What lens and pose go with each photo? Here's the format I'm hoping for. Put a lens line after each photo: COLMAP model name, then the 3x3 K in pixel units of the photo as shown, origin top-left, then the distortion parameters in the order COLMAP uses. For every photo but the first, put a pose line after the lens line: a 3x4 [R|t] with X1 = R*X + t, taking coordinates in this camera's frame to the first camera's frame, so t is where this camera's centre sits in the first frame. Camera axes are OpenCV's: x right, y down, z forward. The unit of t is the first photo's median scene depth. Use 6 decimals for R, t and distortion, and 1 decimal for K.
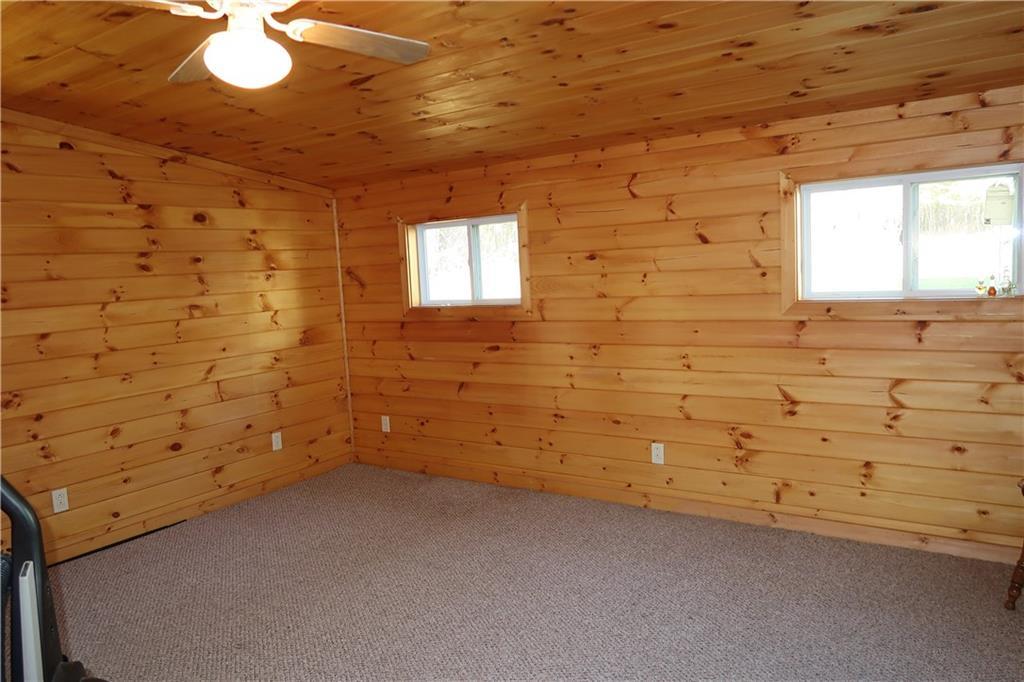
lens RADIAL K [[706.5, 0, 512.0], [0, 706.5, 341.0], [0, 0, 1]] dist [-0.021319, 0.004604]
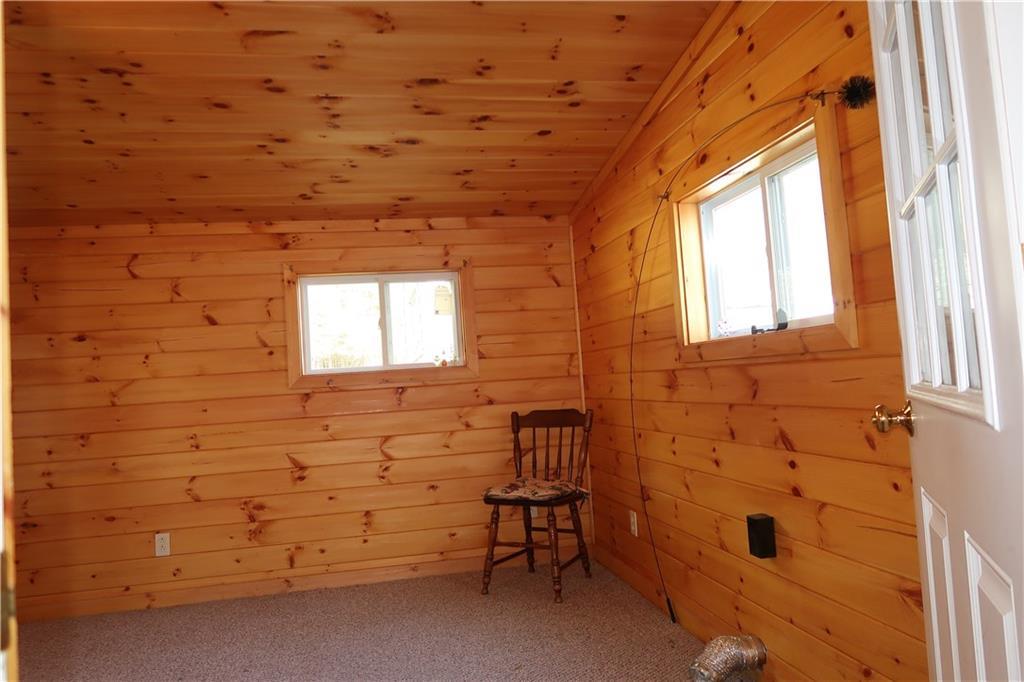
lens RADIAL K [[706.5, 0, 512.0], [0, 706.5, 341.0], [0, 0, 1]] dist [-0.021319, 0.004604]
pose [[0.703044, 0.048466, 0.709492, -0.163807], [0.104020, 0.979936, -0.170015, 0.115454], [-0.703497, 0.193329, 0.683897, -0.023581]]
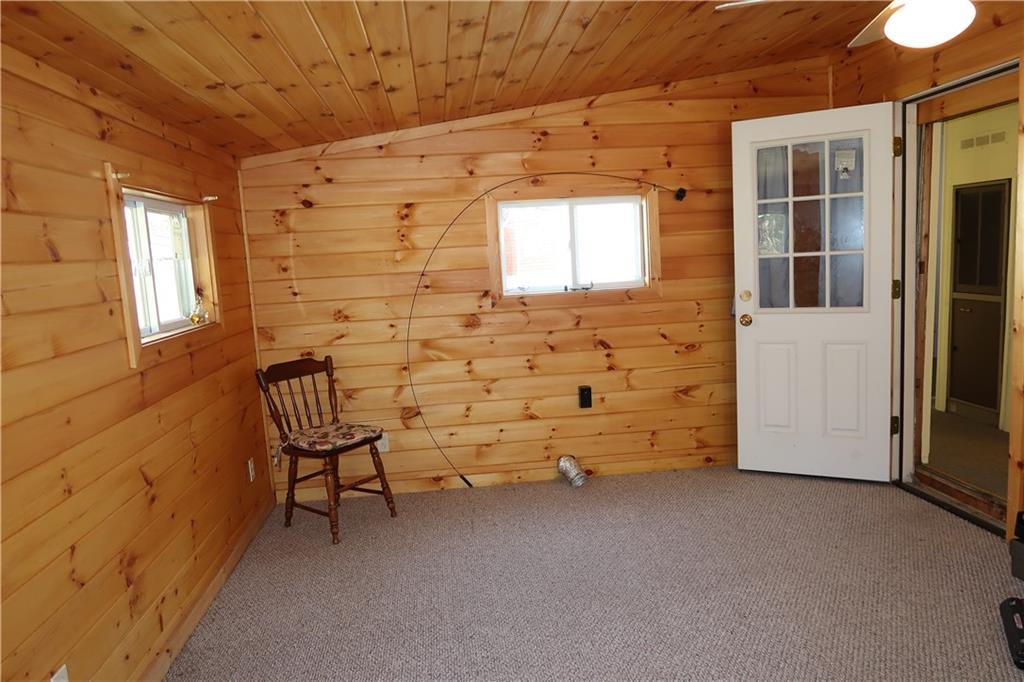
lens RADIAL K [[706.5, 0, 512.0], [0, 706.5, 341.0], [0, 0, 1]] dist [-0.021319, 0.004604]
pose [[-0.640165, -0.006296, 0.768211, -0.406370], [0.173379, 0.972984, 0.152454, -0.104791], [-0.748417, 0.230787, -0.621779, 1.153781]]
